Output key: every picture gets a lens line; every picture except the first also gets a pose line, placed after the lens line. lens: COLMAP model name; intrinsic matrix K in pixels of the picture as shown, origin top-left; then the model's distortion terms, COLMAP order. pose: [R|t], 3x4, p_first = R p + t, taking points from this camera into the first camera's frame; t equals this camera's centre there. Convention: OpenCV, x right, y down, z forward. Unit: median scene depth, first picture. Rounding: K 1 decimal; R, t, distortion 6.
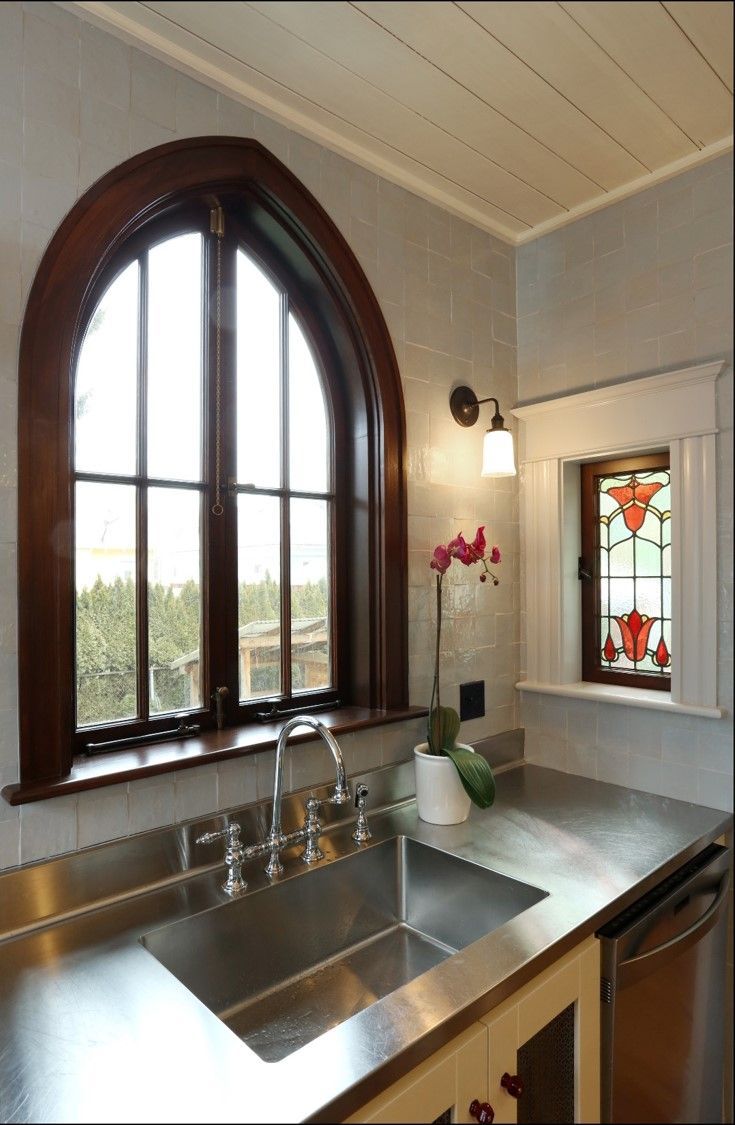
lens RADIAL K [[673.2, 0, 367.5], [0, 673.2, 562.5], [0, 0, 1]] dist [-0.020384, 0.000616]
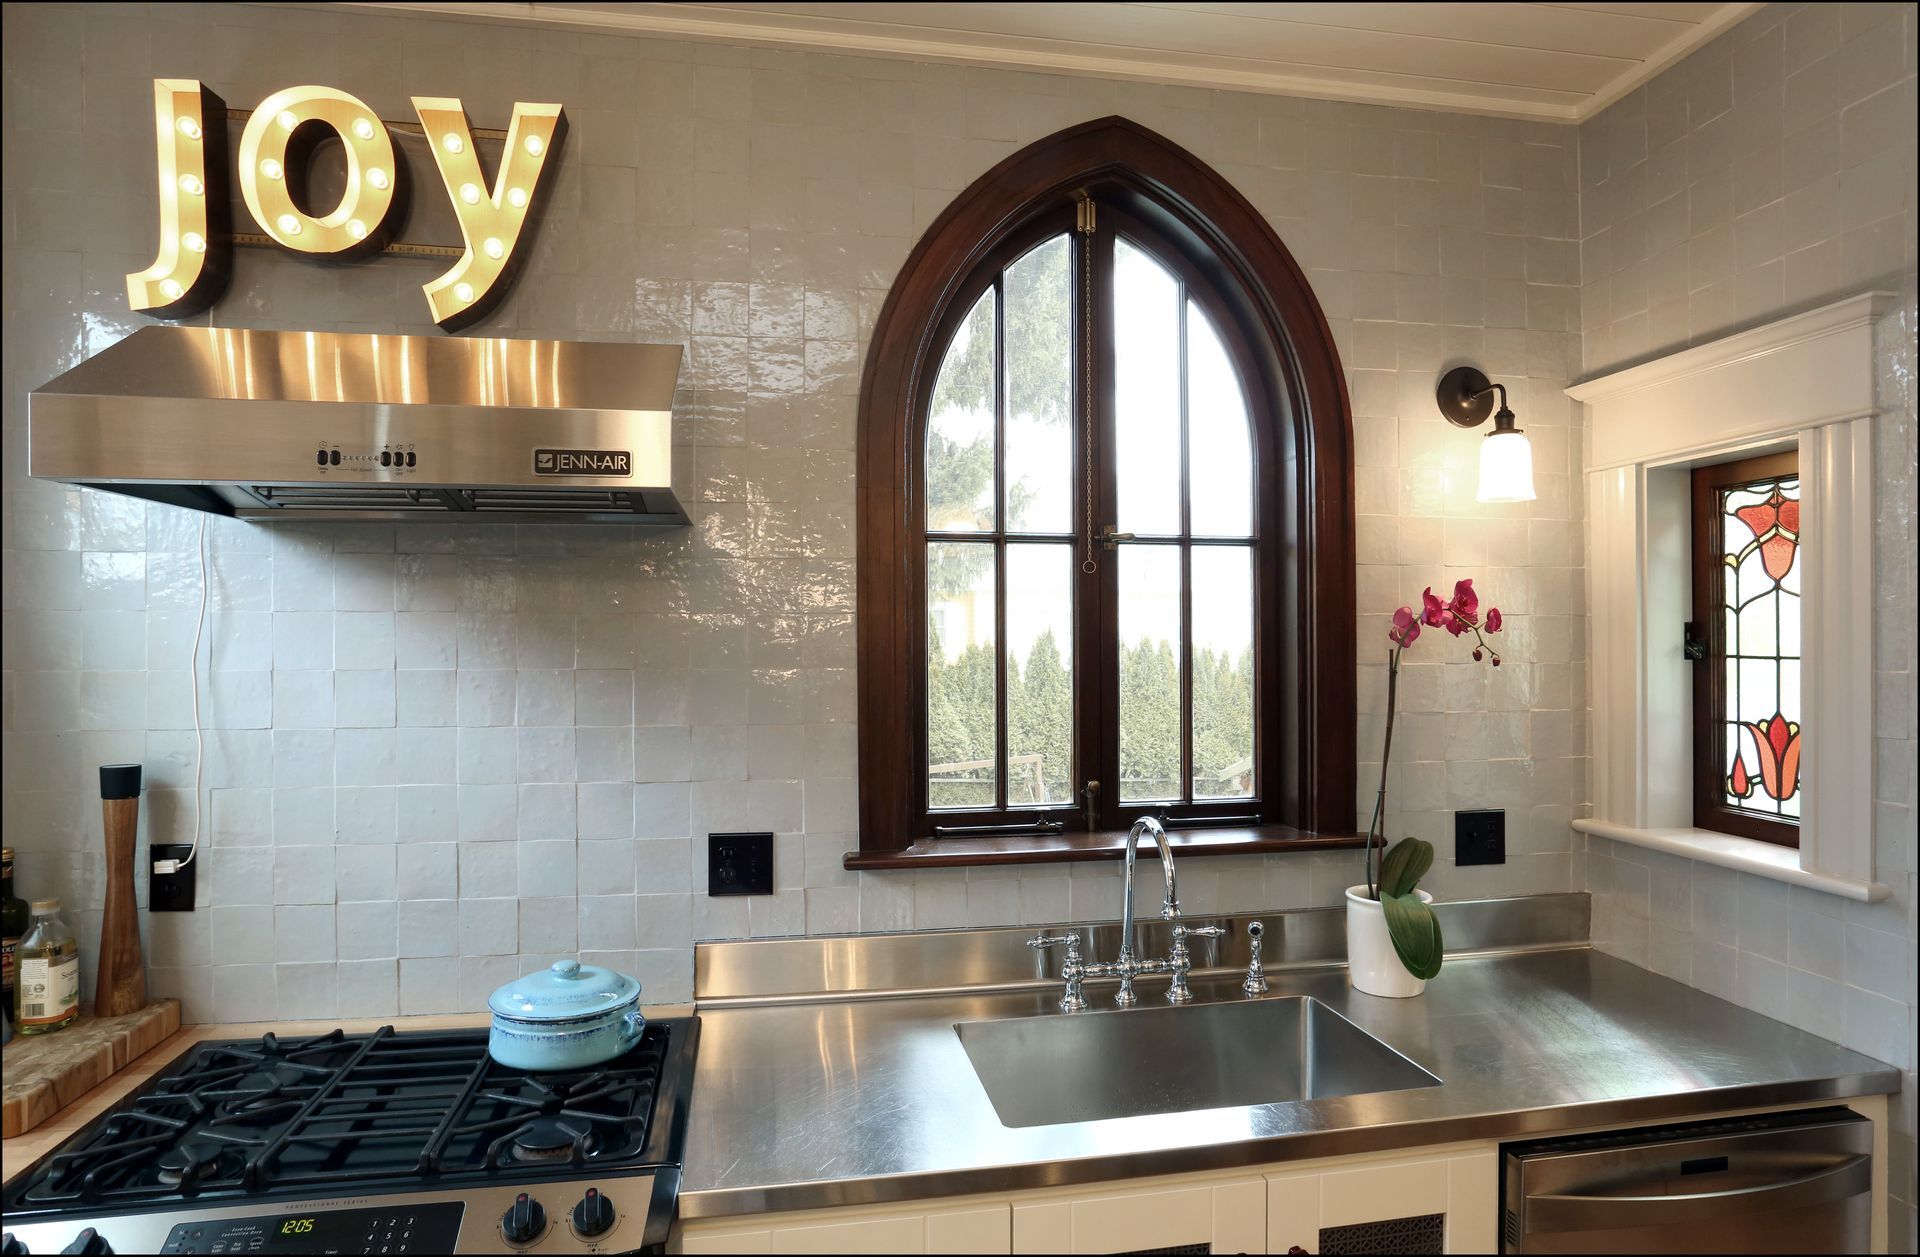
lens RADIAL K [[1148.9, 0, 960.0], [0, 1148.9, 628.5], [0, 0, 1]] dist [-0.020384, 0.000616]
pose [[0.846617, 0.007815, -0.532145, 0.325464], [0.001024, 0.999866, 0.016313, -0.021109], [0.532201, -0.014356, 0.846496, -0.232876]]
